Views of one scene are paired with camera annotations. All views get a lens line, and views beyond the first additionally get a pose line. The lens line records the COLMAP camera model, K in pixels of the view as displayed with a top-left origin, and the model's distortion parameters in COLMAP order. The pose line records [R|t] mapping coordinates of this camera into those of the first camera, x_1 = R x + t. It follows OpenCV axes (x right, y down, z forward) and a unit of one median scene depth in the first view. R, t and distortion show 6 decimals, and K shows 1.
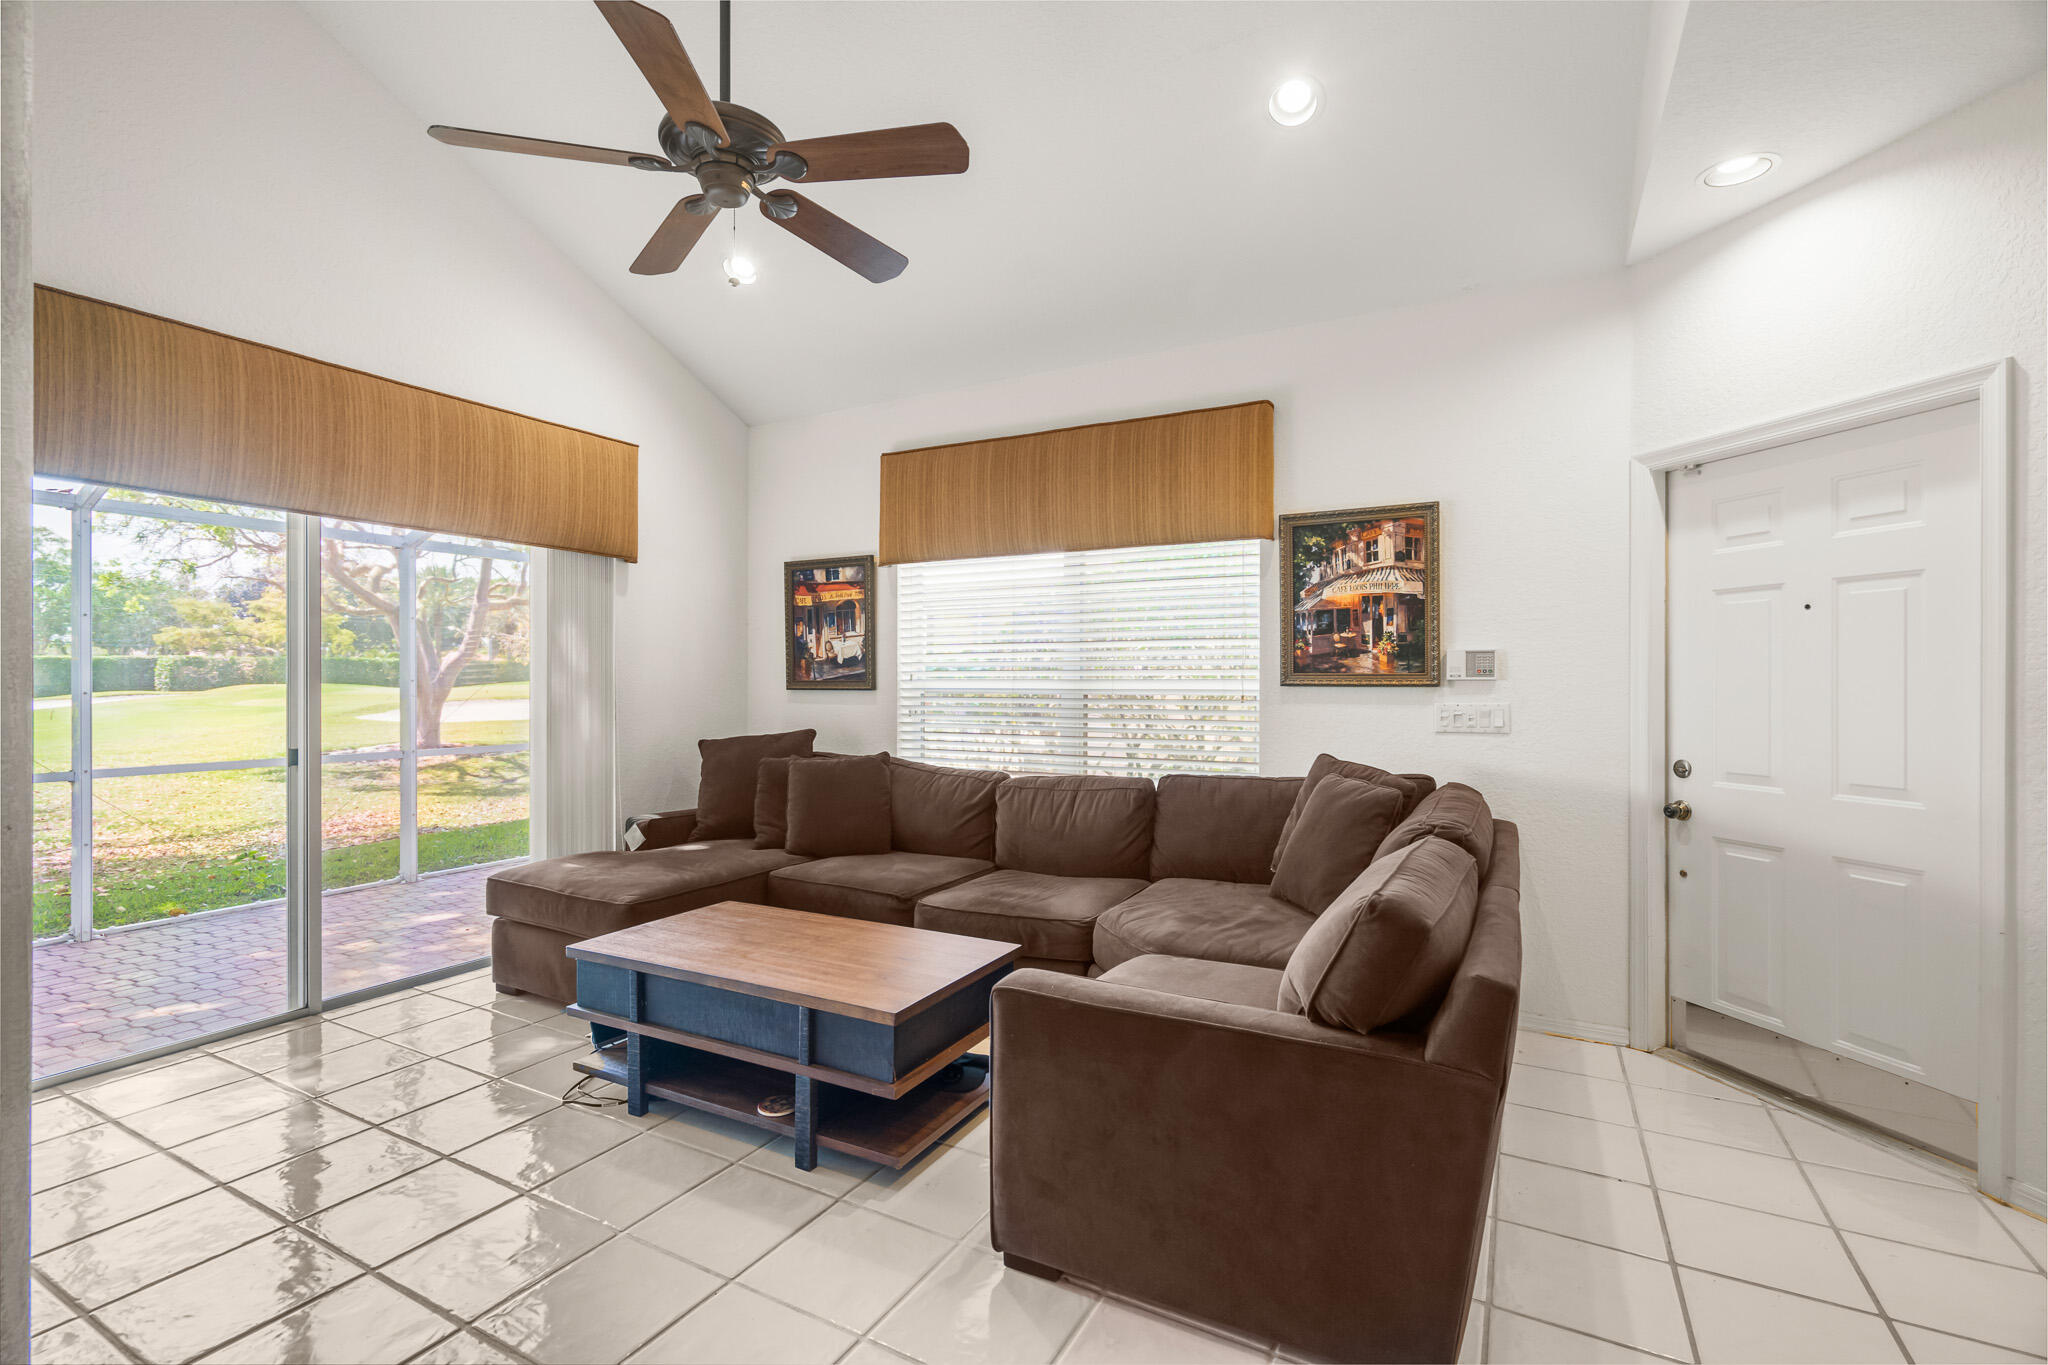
lens RADIAL K [[922.9, 0, 1024.0], [0, 922.9, 682.5], [0, 0, 1]] dist [-0.000980, 0.001118]
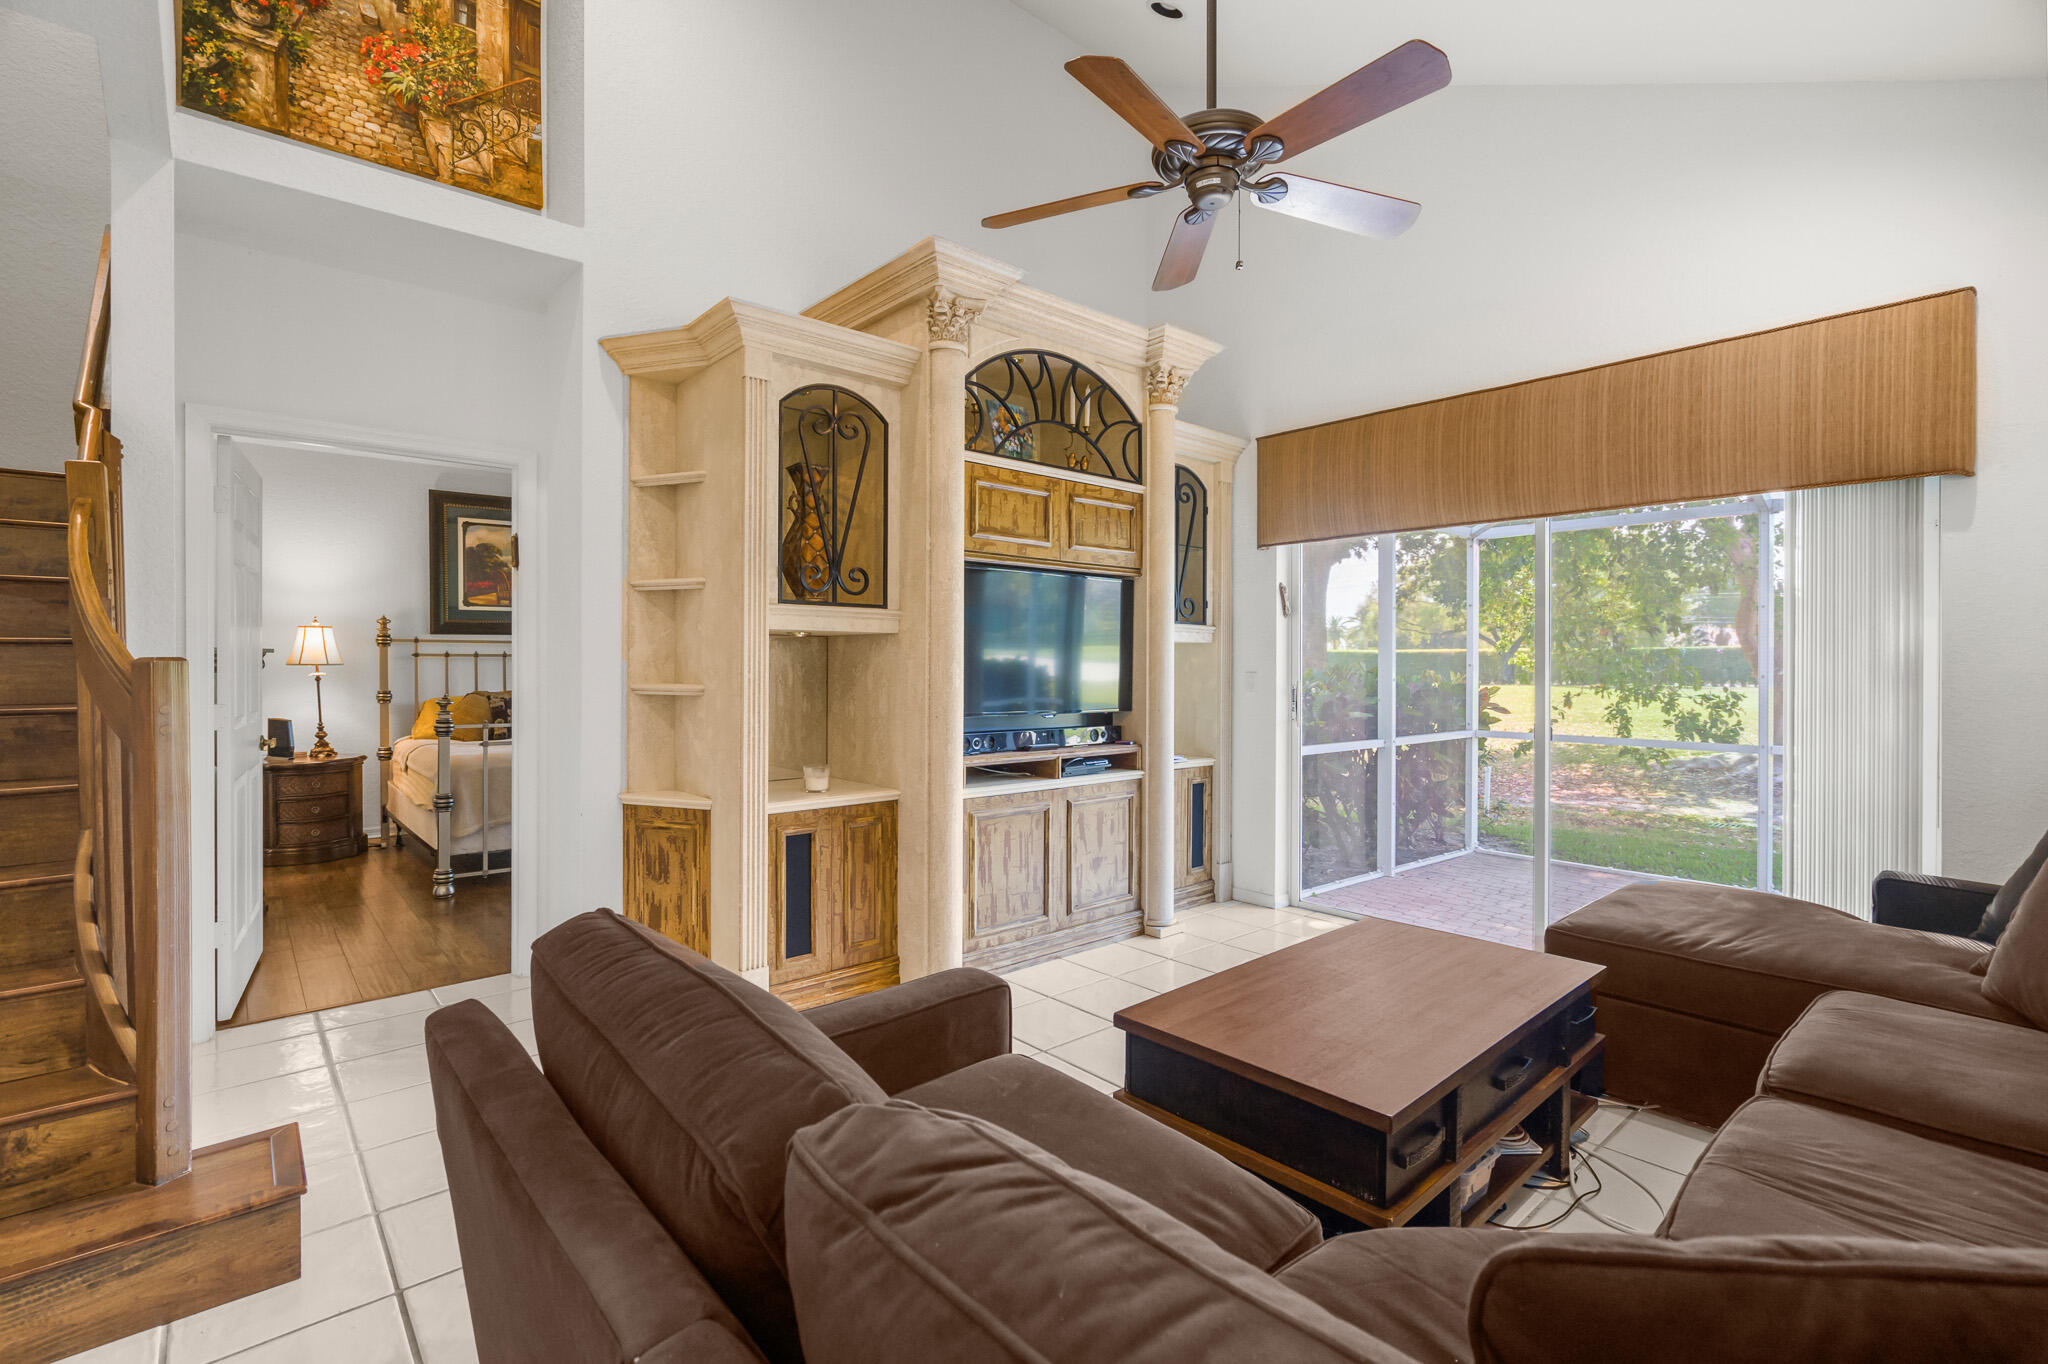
lens RADIAL K [[918.2, 0, 1023.7], [0, 918.2, 670.5], [0, 0, 1]] dist [0.000545, 0.000184]
pose [[-0.337837, 0.005222, -0.941190, 0.470533], [-0.005006, 0.999960, 0.007346, 0.000836], [0.941191, 0.007193, -0.337797, 0.746607]]
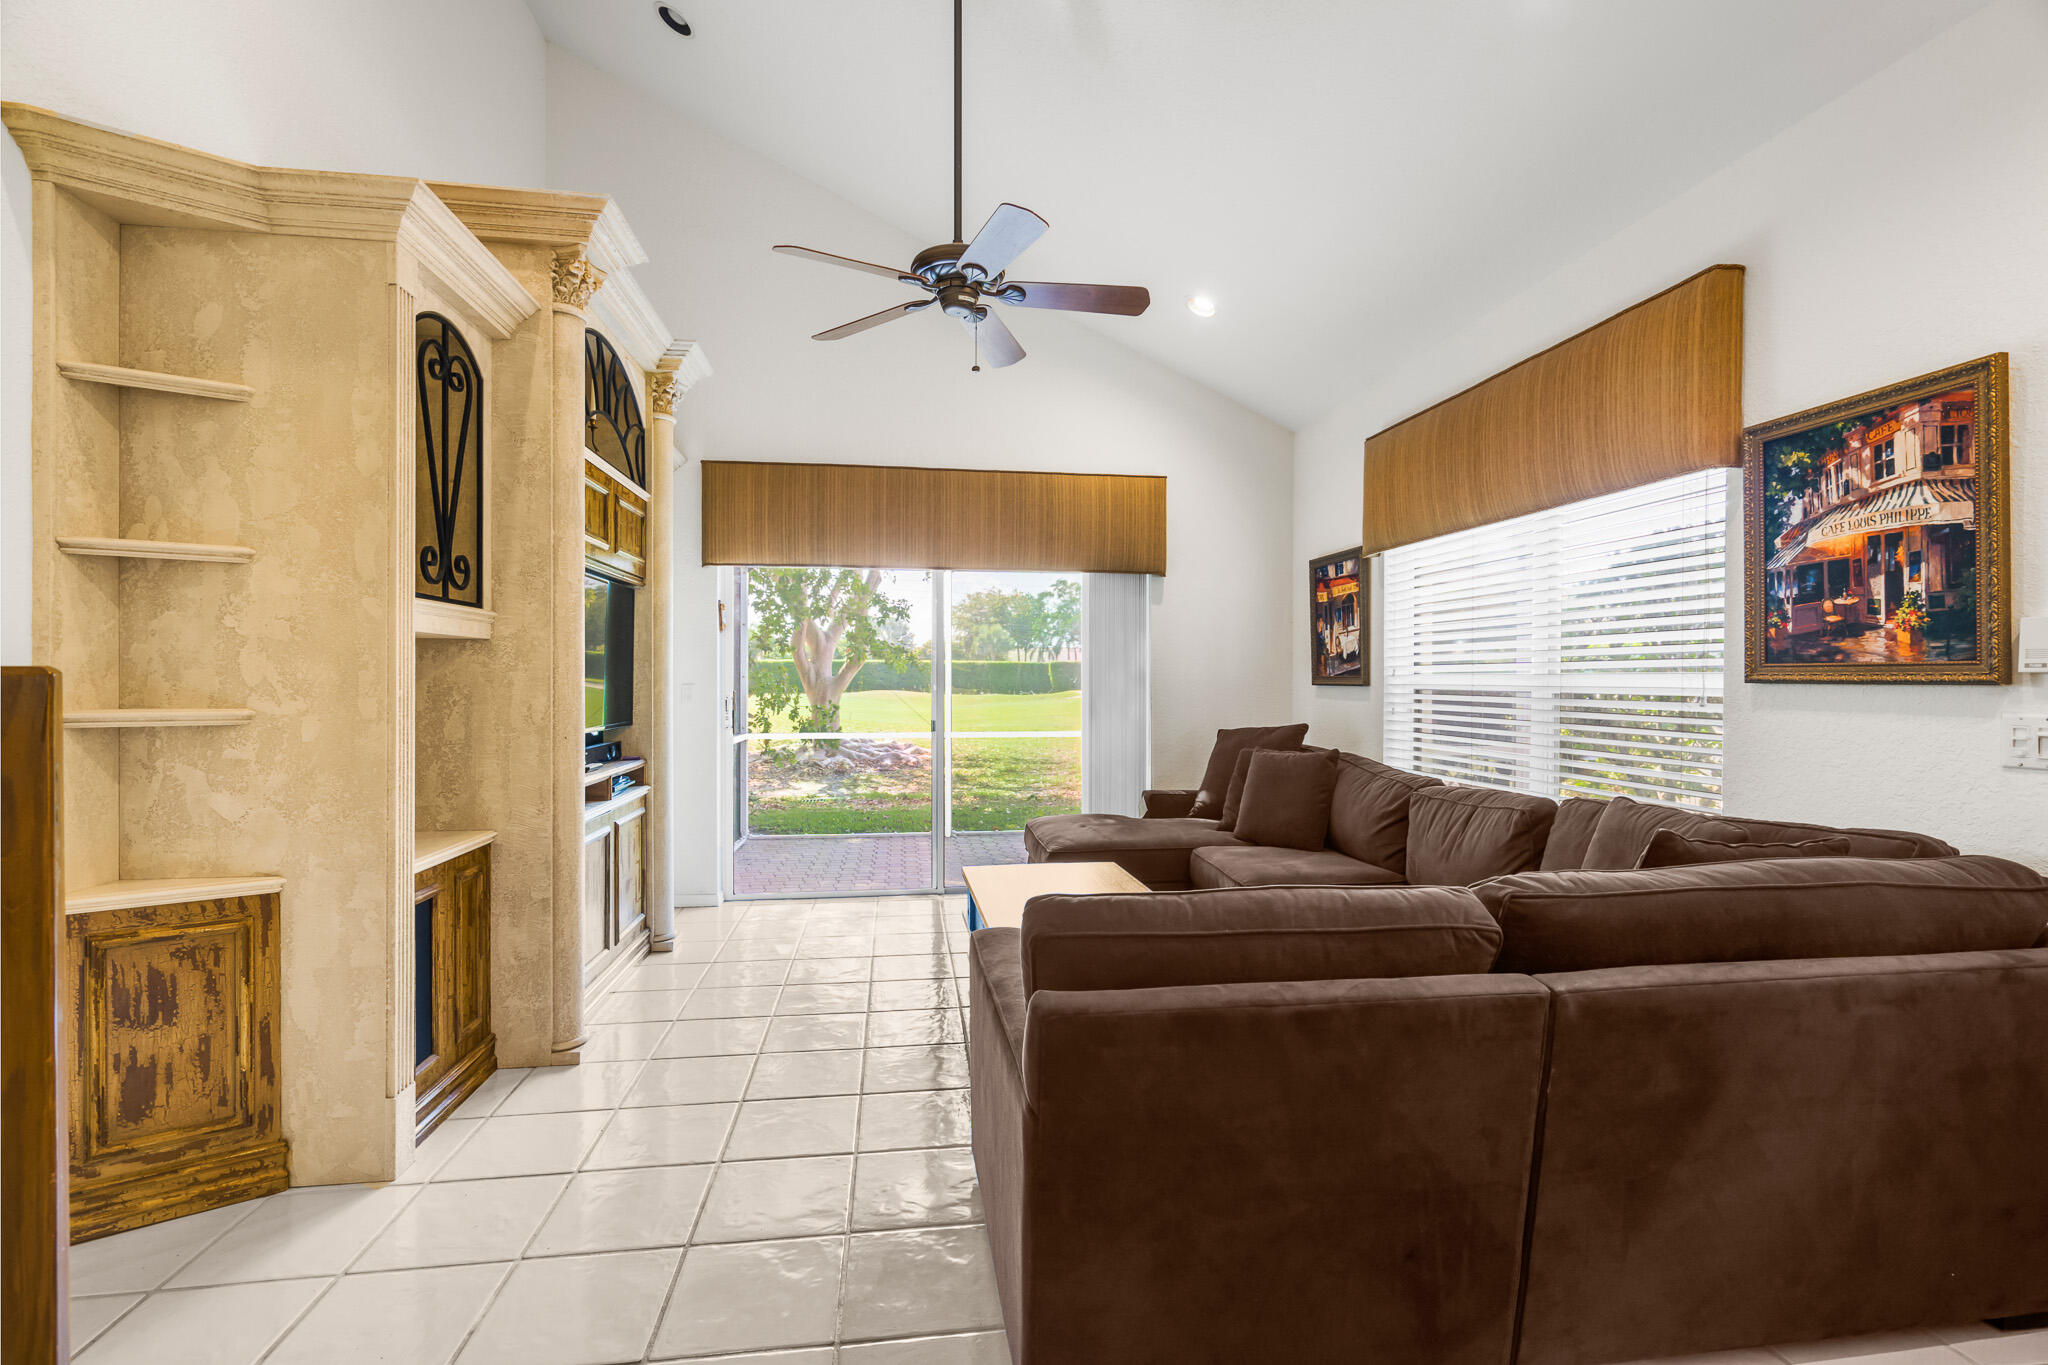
lens RADIAL K [[922.9, 0, 1024.0], [0, 922.9, 682.5], [0, 0, 1]] dist [-0.000980, 0.001118]
pose [[0.598561, 0.004796, -0.801063, 0.514338], [-0.002874, 0.999988, 0.003839, 0.002552], [0.801072, 0.000004, 0.598568, 0.182028]]
